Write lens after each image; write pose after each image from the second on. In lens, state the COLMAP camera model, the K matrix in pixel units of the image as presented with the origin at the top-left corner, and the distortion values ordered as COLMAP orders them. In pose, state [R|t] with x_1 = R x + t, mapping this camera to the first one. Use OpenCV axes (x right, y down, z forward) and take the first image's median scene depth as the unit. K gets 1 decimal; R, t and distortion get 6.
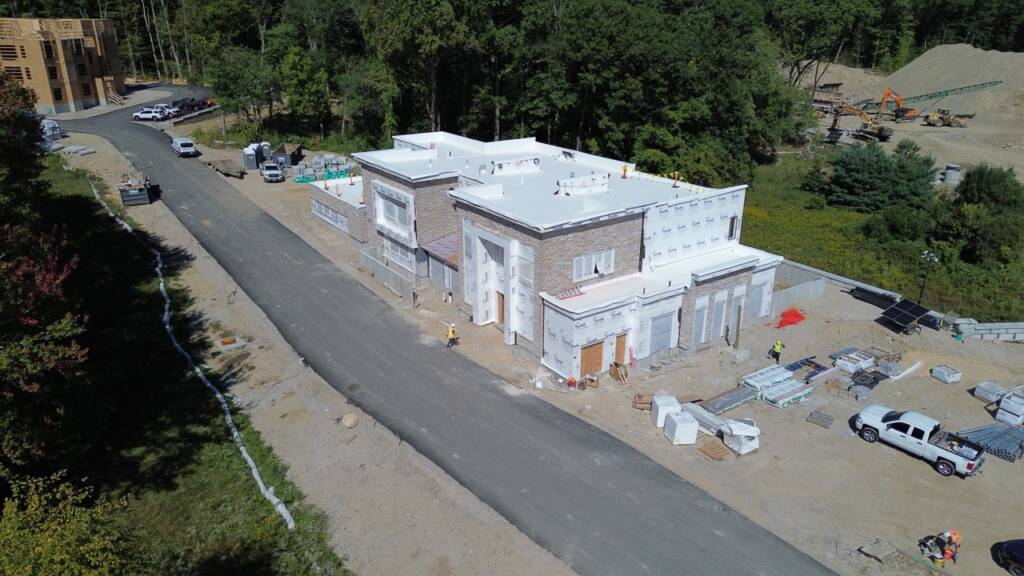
lens RADIAL K [[727.9, 0, 508.0], [0, 727.9, 303.2], [0, 0, 1]] dist [0.011481, -0.004172]
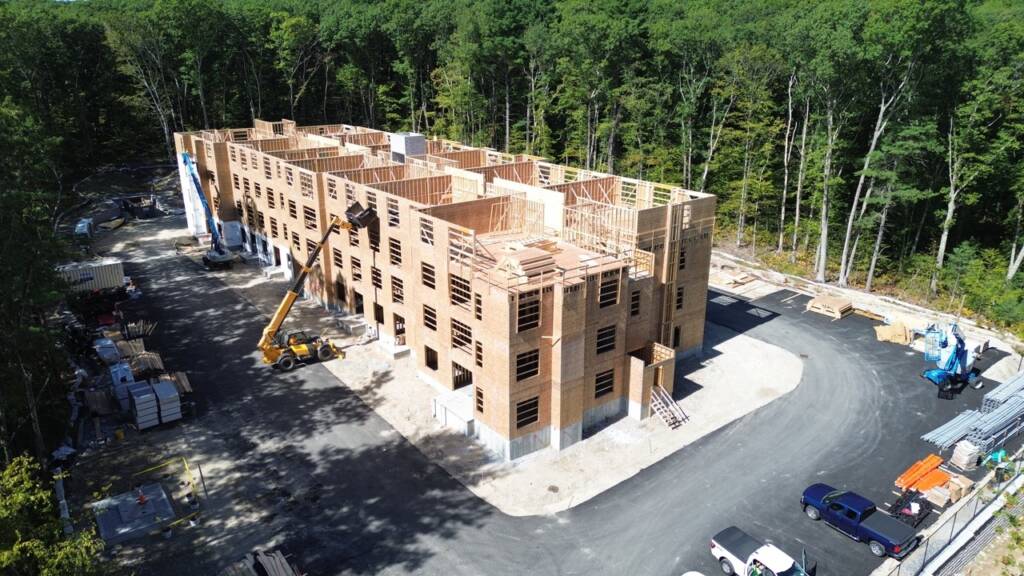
lens RADIAL K [[727.9, 0, 508.0], [0, 727.9, 303.2], [0, 0, 1]] dist [0.011481, -0.004172]
pose [[0.717926, 0.228379, -0.657591, -0.387393], [-0.257008, 0.964871, 0.054506, -0.368590], [0.646938, 0.129875, 0.751401, 0.706791]]
